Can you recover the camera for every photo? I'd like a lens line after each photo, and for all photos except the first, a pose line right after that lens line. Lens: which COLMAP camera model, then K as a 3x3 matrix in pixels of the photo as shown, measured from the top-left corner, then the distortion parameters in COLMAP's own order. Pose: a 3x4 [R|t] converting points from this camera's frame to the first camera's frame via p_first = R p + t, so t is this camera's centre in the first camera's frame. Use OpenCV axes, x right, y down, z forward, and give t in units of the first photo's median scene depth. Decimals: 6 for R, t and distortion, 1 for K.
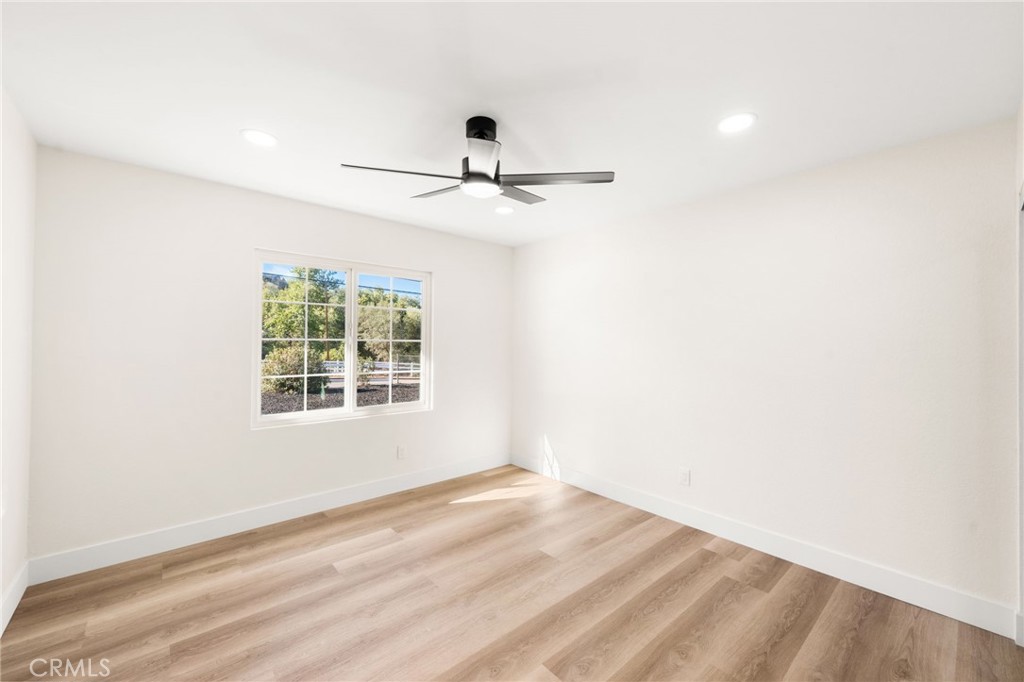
lens RADIAL K [[416.0, 0, 515.3], [0, 416.0, 345.6], [0, 0, 1]] dist [0.010820, 0.000027]
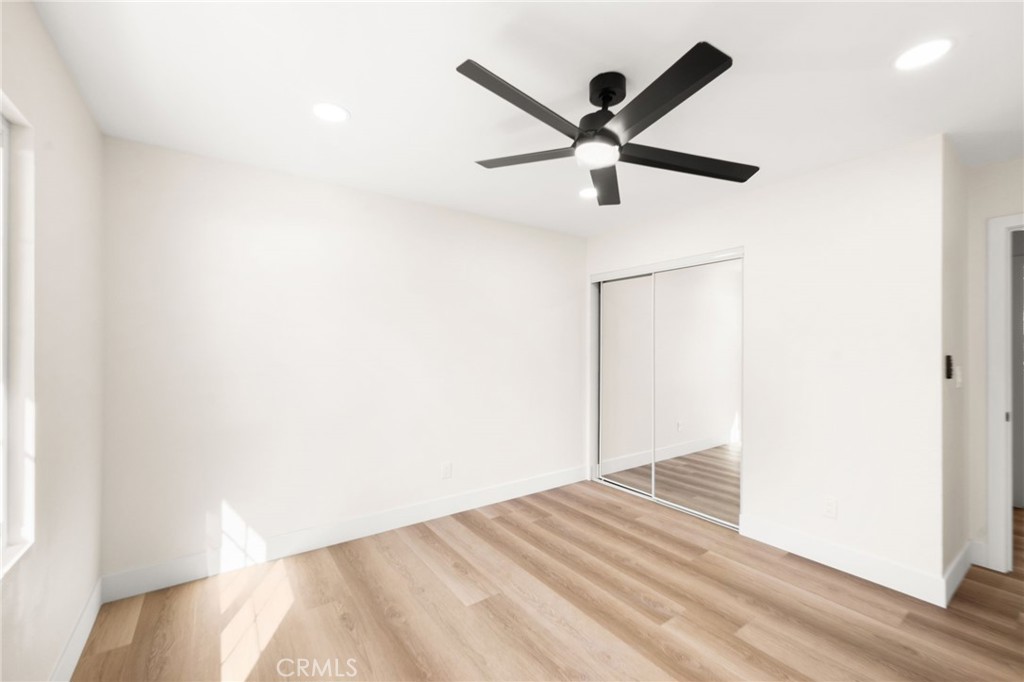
lens RADIAL K [[416.0, 0, 516.4], [0, 416.0, 343.3], [0, 0, 1]] dist [0.010820, 0.000027]
pose [[0.086522, -0.000032, 0.996250, -0.749239], [-0.002973, 0.999996, 0.000290, -0.011305], [-0.996246, -0.002987, 0.086521, 0.868114]]
